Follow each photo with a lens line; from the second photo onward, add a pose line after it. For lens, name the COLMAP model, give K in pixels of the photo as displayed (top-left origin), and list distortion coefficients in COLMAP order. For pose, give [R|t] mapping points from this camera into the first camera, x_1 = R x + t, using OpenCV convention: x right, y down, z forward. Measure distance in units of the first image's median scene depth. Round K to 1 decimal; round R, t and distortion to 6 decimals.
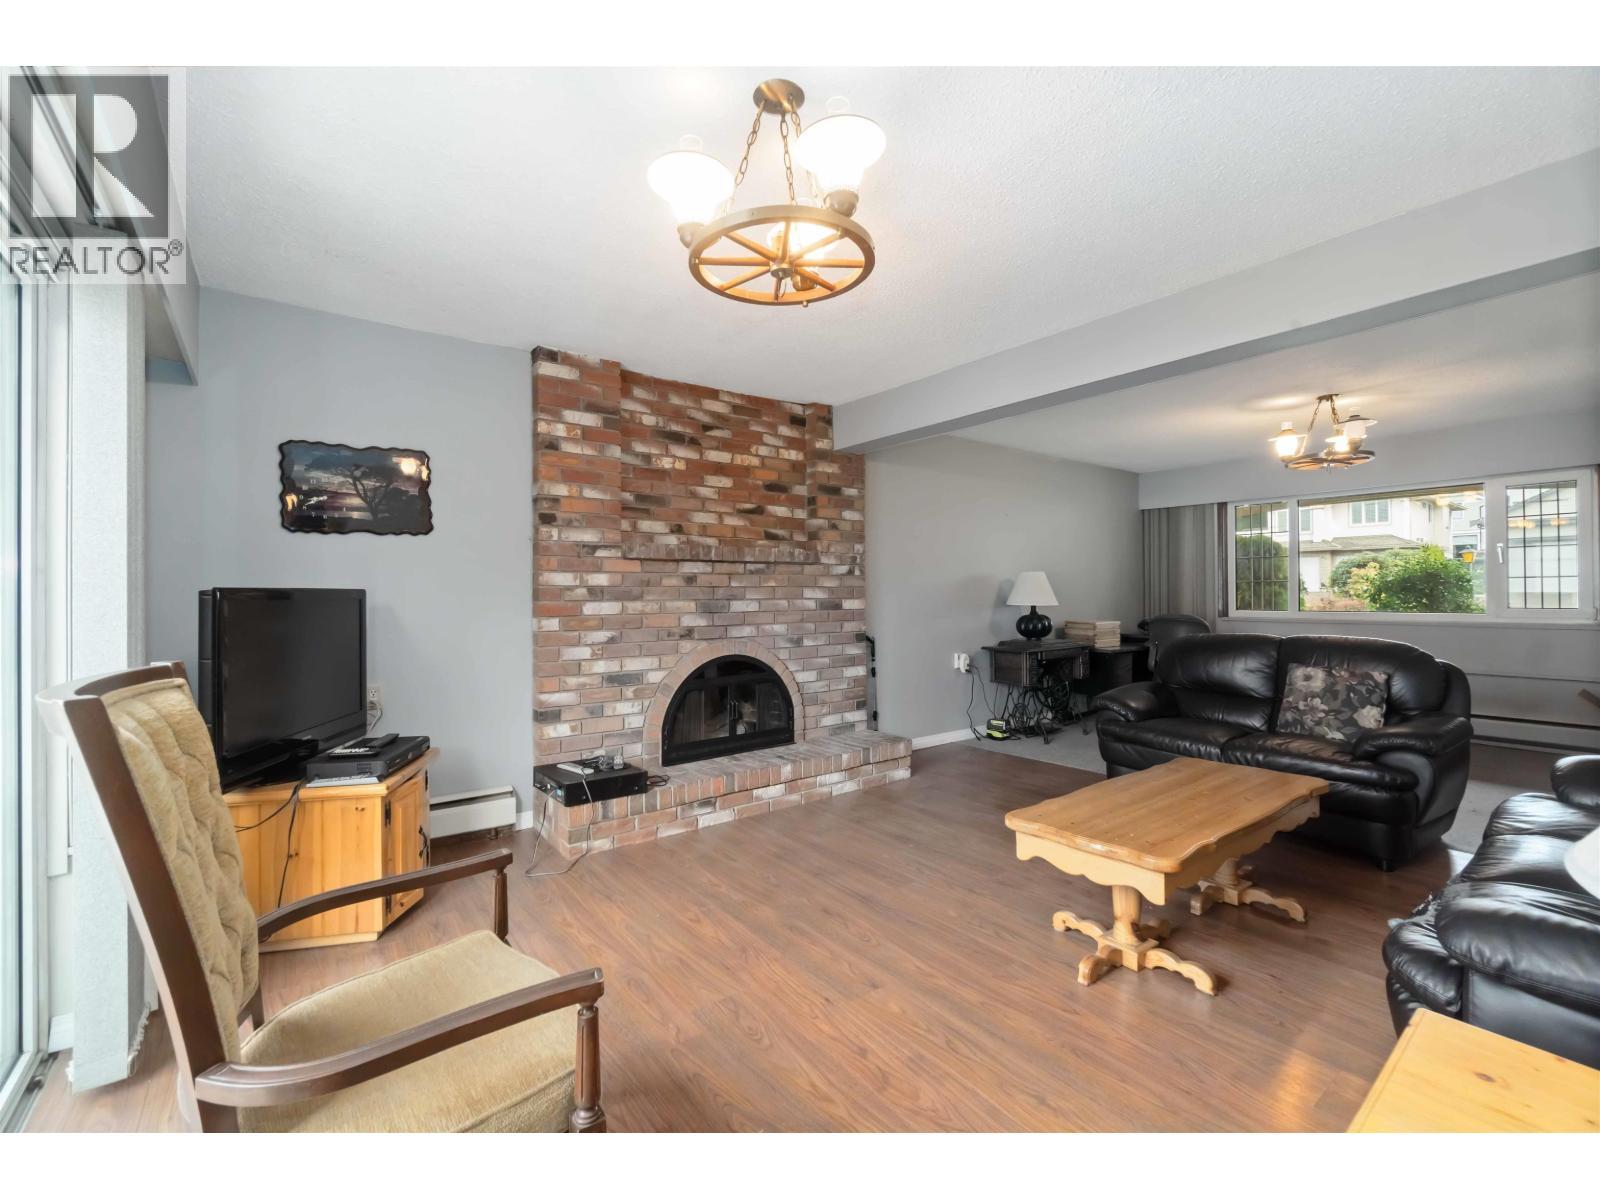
lens RADIAL K [[689.1, 0, 791.4], [0, 689.1, 593.0], [0, 0, 1]] dist [-0.006697, 0.001506]
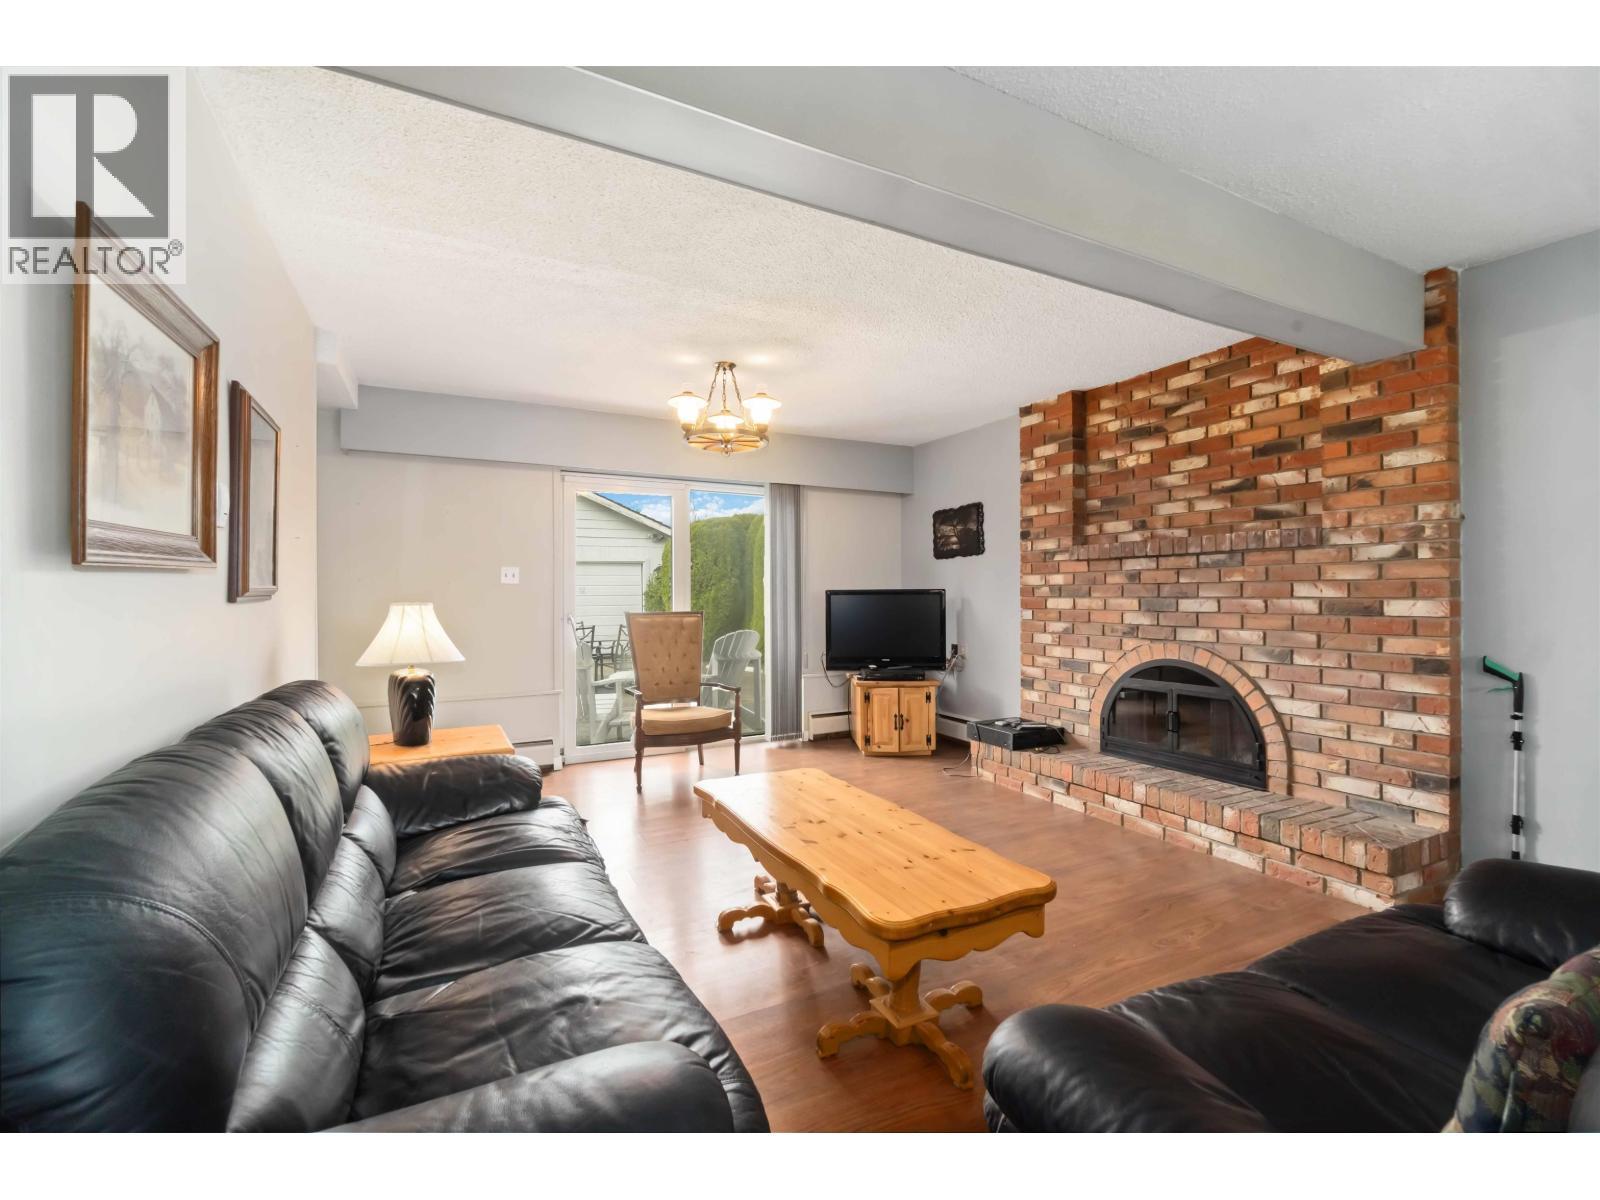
lens RADIAL K [[689.1, 0, 795.3], [0, 689.1, 600.2], [0, 0, 1]] dist [-0.006697, 0.001506]
pose [[-0.175337, 0.017141, -0.984359, 0.885661], [0.011356, 0.999817, 0.015387, -0.006521], [0.984443, -0.008480, -0.175500, 0.679208]]
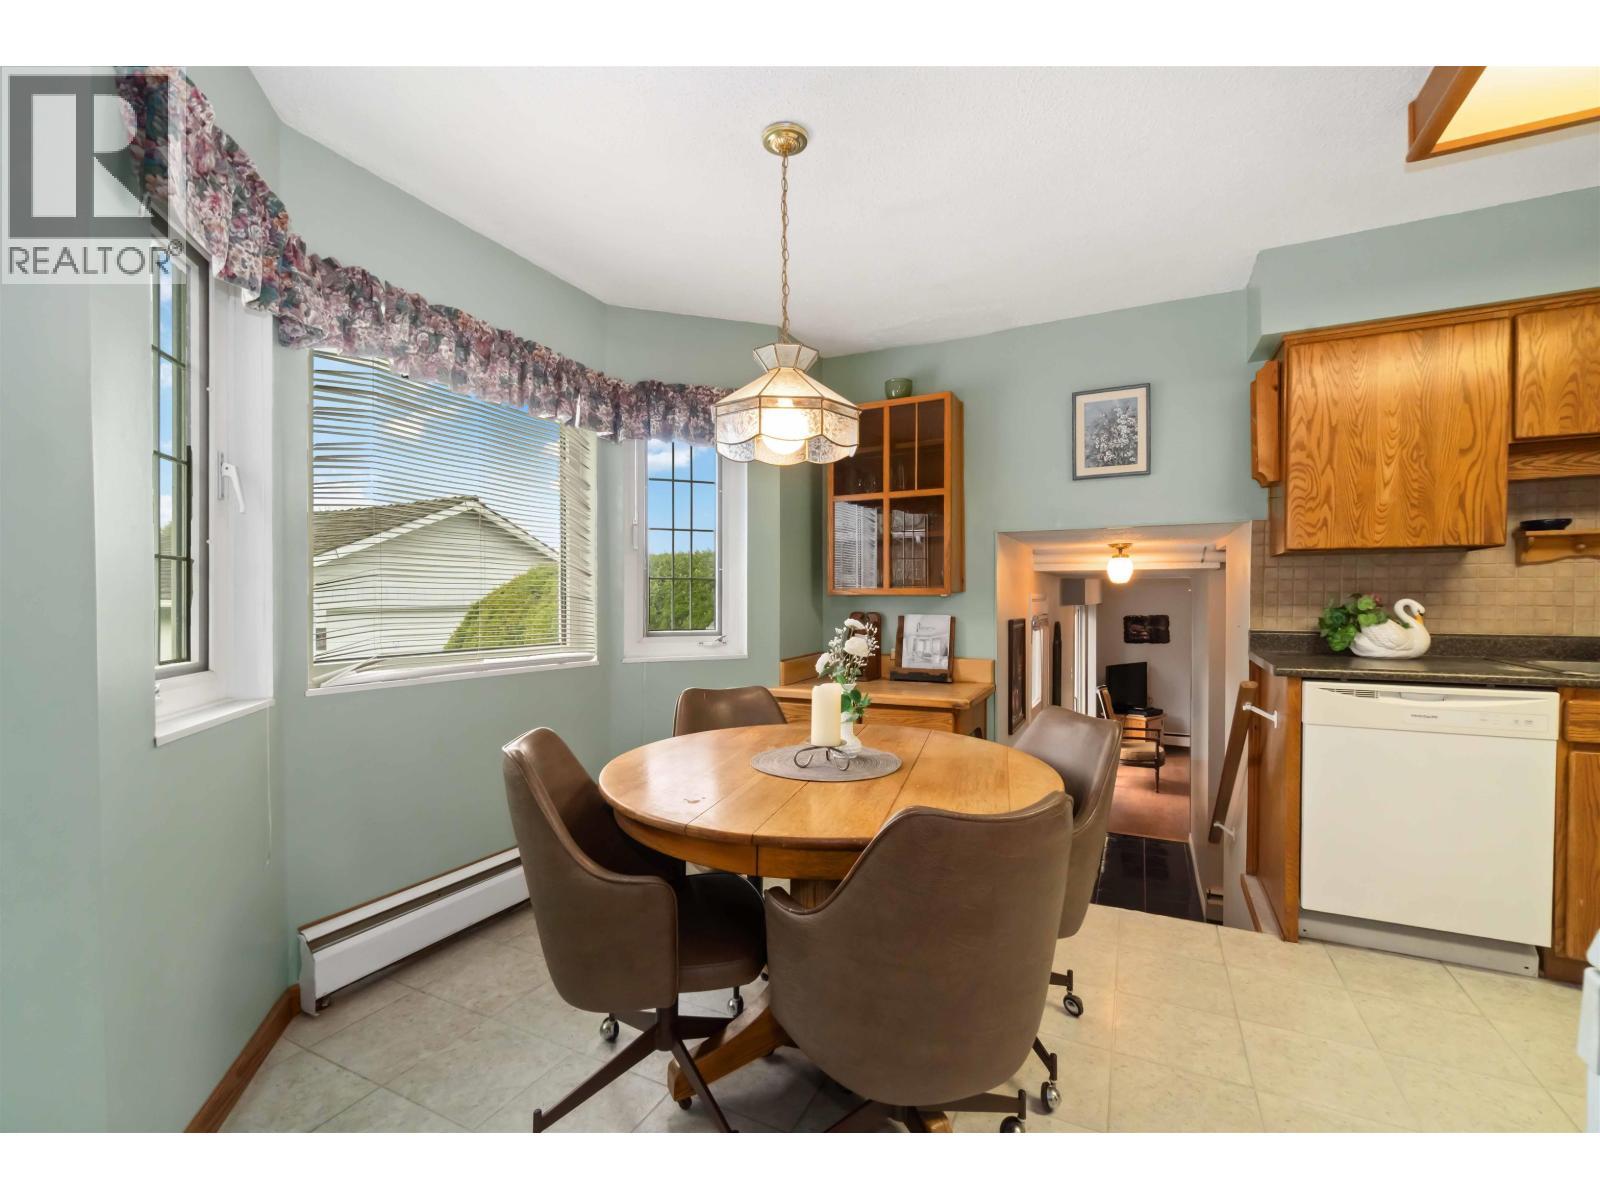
lens RADIAL K [[689.1, 0, 799.0], [0, 689.1, 605.6], [0, 0, 1]] dist [-0.006697, 0.001506]
pose [[0.456257, 0.019705, -0.889630, 1.107120], [0.001546, 0.999736, 0.022937, -0.253133], [0.889847, -0.011841, 0.456106, -1.418146]]
